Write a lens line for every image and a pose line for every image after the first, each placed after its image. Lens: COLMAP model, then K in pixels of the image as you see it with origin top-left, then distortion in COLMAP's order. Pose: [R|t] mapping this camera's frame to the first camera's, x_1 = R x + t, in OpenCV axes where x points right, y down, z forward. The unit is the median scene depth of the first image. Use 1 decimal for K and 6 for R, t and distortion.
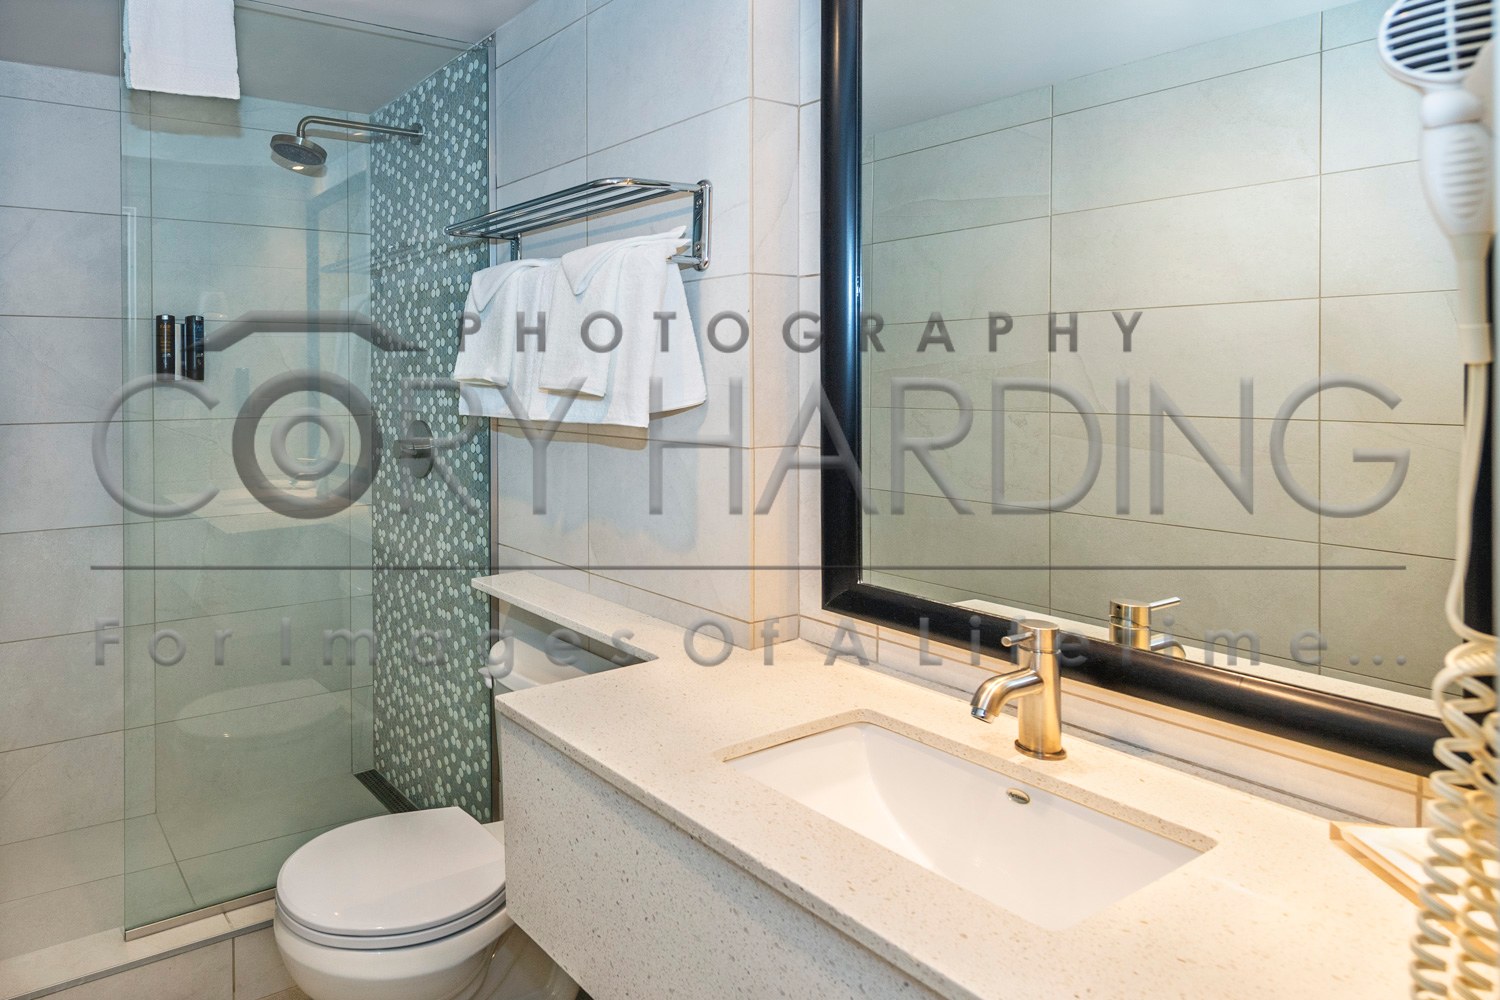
lens RADIAL K [[644.9, 0, 750.1], [0, 644.9, 448.3], [0, 0, 1]] dist [-0.001467, -0.000276]
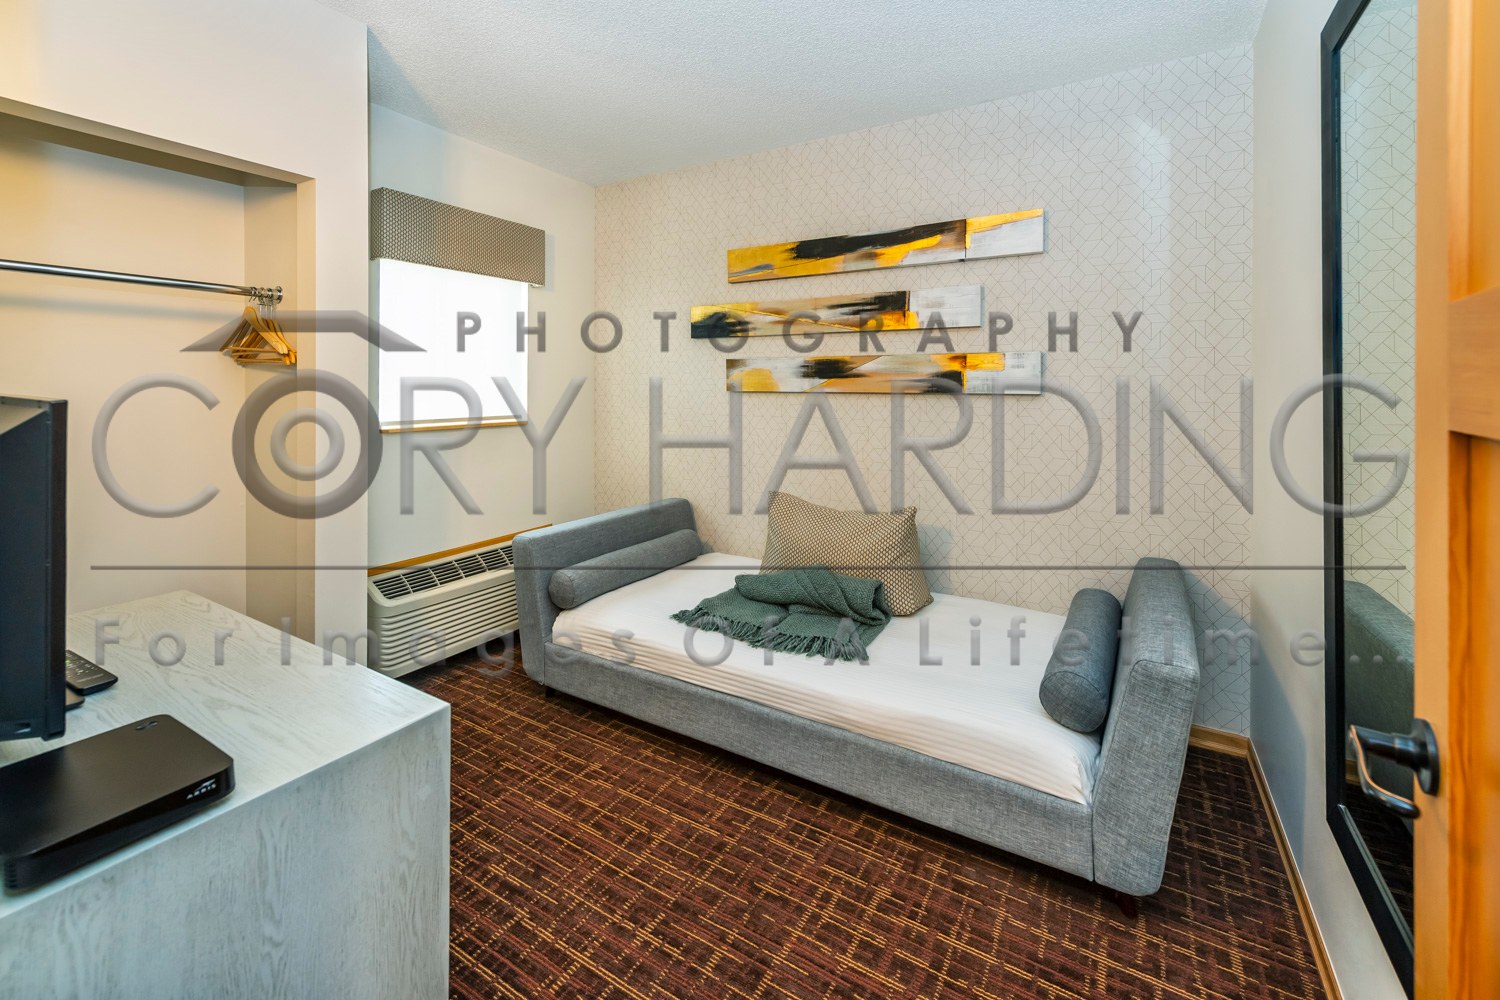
lens RADIAL K [[644.9, 0, 750.1], [0, 644.9, 448.3], [0, 0, 1]] dist [-0.001467, -0.000276]
pose [[0.999999, 0.000494, 0.001224, -0.204262], [-0.000494, 1.000000, -0.000159, -0.000374], [-0.001225, 0.000158, 0.999999, -0.002174]]
